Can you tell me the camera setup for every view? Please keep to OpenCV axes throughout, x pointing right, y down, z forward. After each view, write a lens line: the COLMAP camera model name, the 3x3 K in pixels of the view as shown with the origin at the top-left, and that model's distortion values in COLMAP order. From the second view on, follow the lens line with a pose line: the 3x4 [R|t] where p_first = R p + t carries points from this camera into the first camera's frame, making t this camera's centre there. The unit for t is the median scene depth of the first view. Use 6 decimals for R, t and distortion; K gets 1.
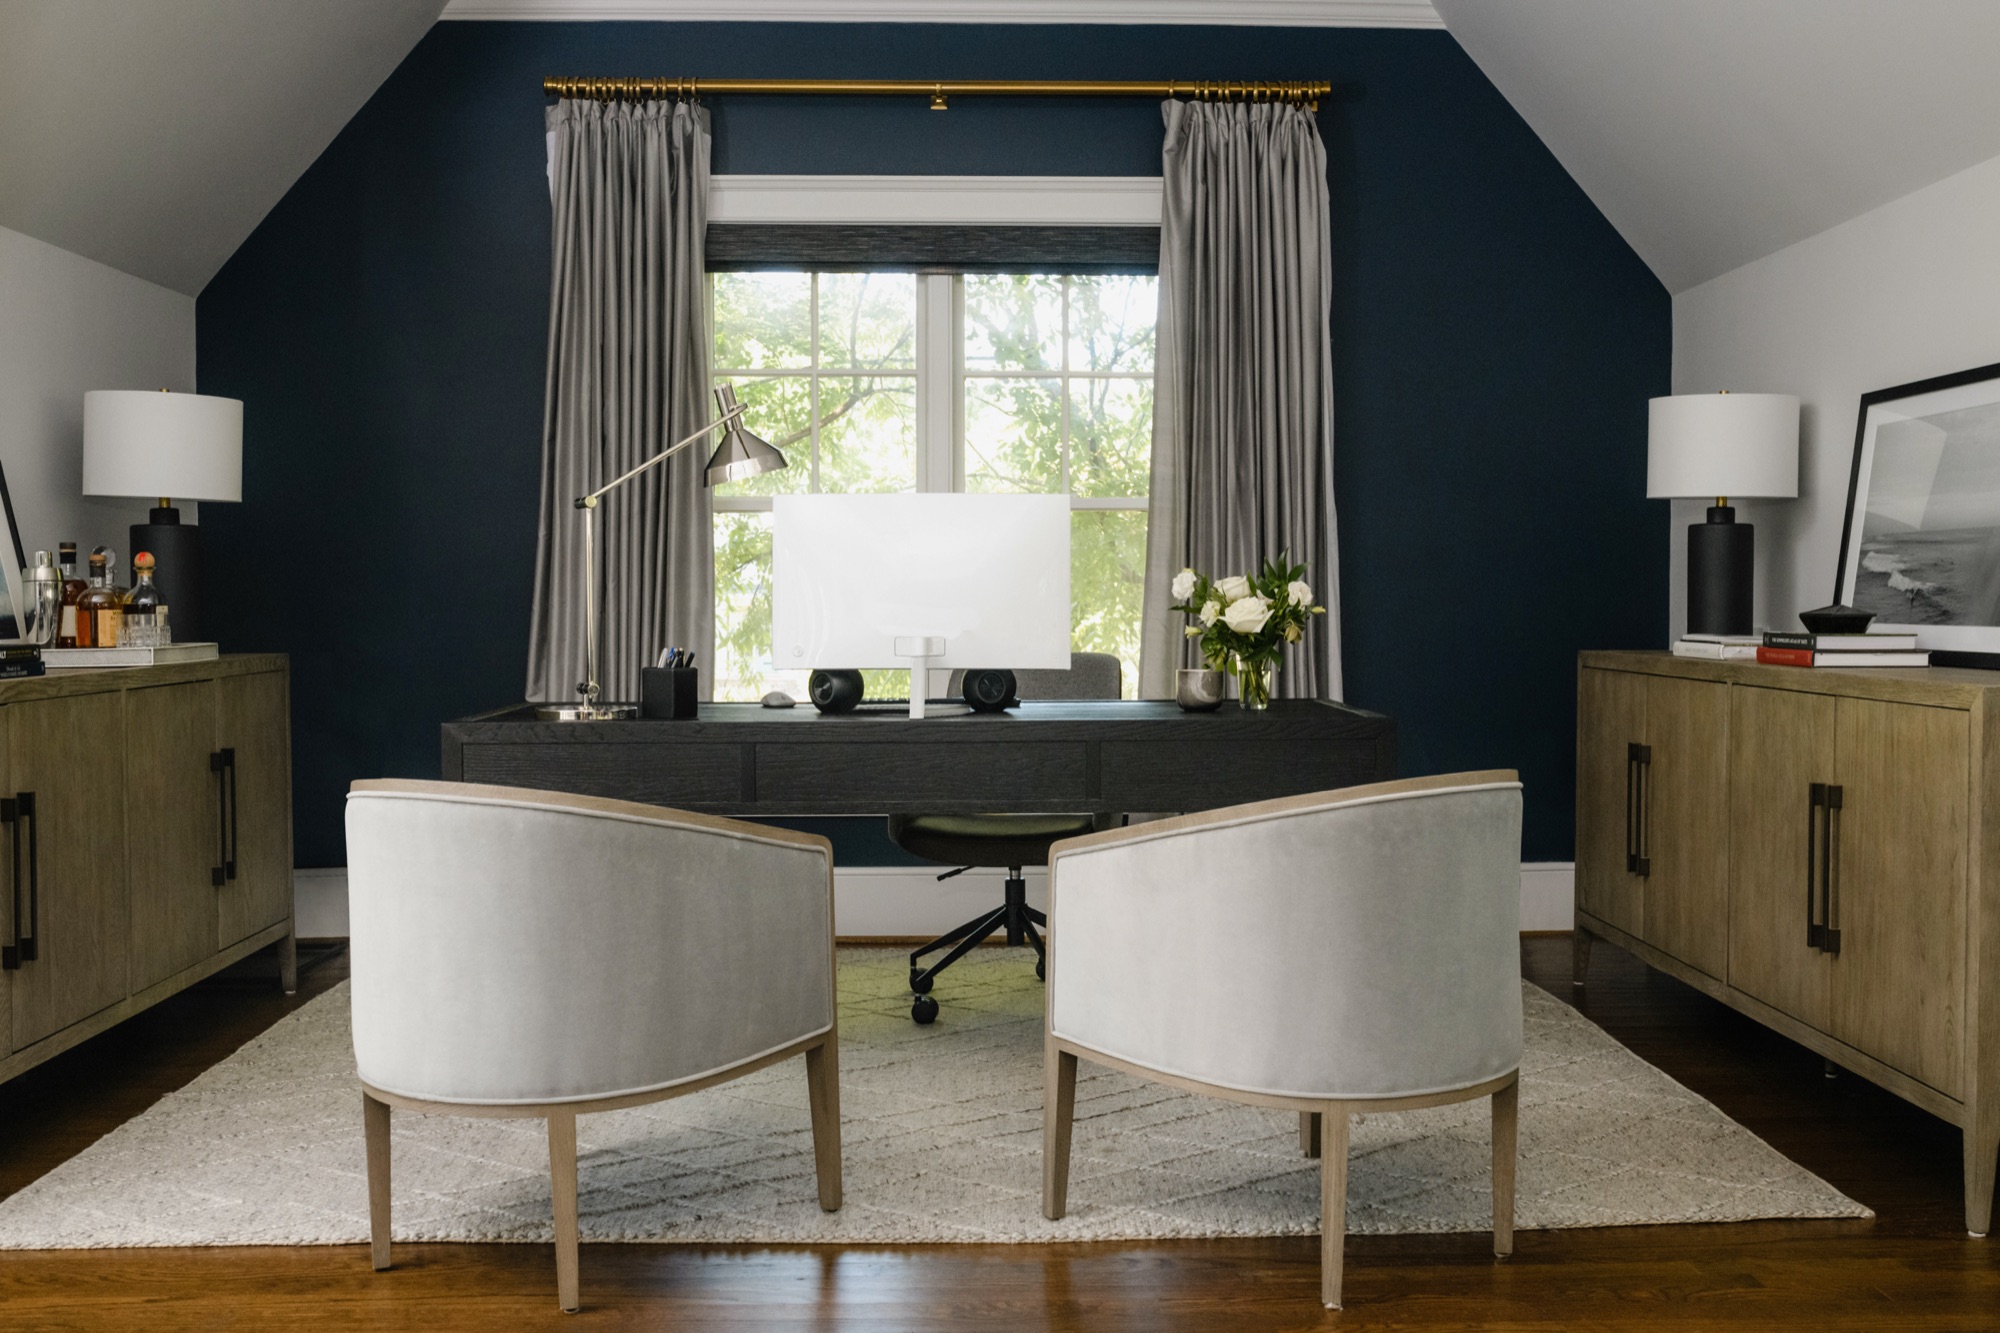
lens RADIAL K [[2029.7, 0, 1000.9], [0, 2029.7, 661.8], [0, 0, 1]] dist [-0.027800, 0.000000]
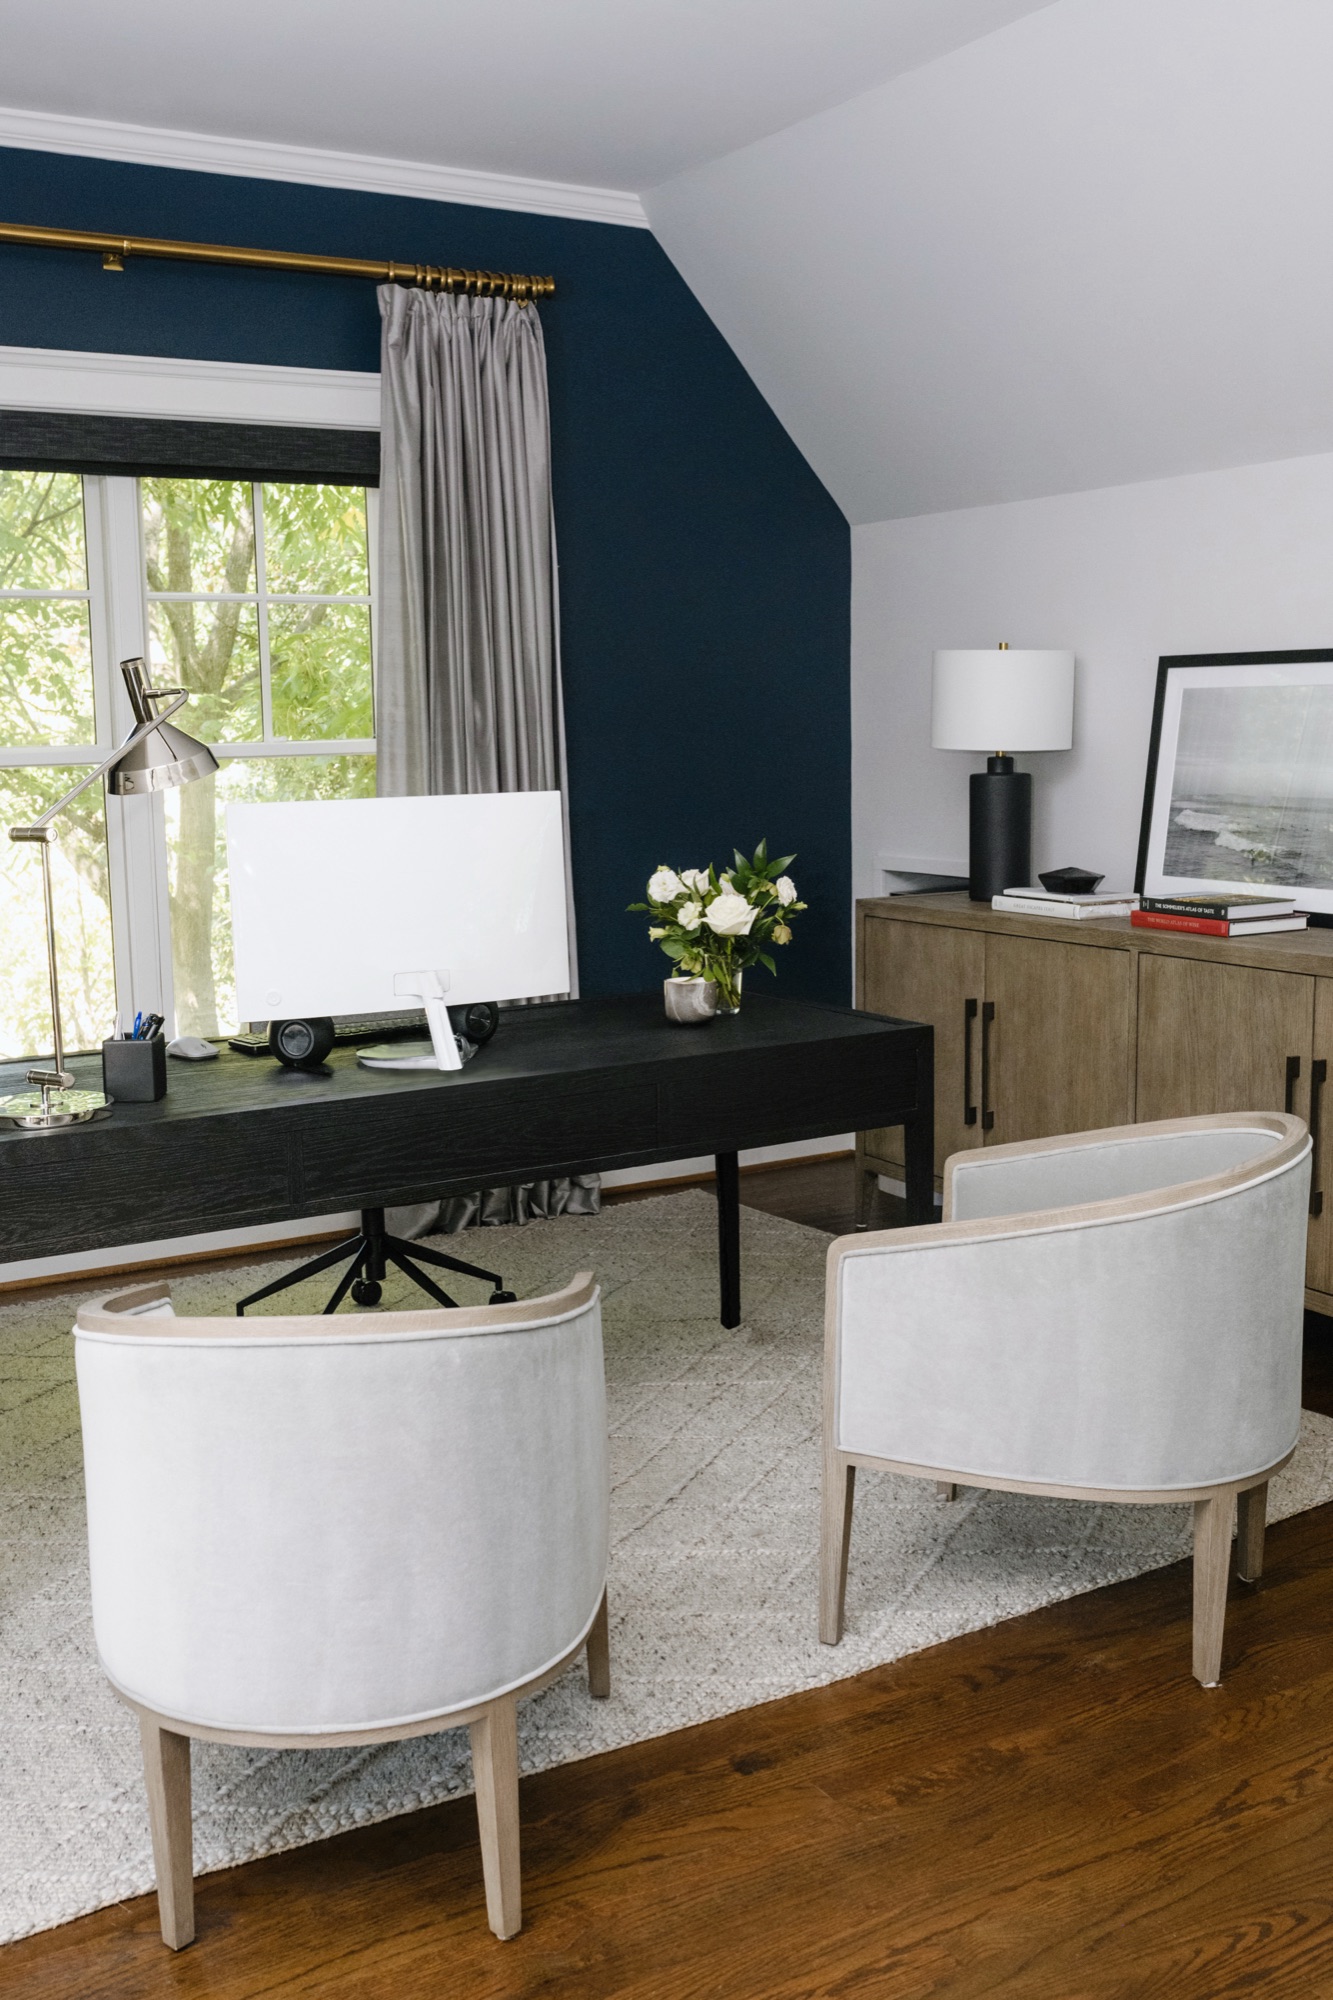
lens RADIAL K [[2029.7, 0, 667.6], [0, 2029.7, 1001.7], [0, 0, 1]] dist [-0.027800, 0.000000]
pose [[0.861944, -0.088155, 0.499281, -0.281628], [0.032728, 0.992388, 0.118720, -0.072810], [-0.505946, -0.085989, 0.858268, 0.172360]]
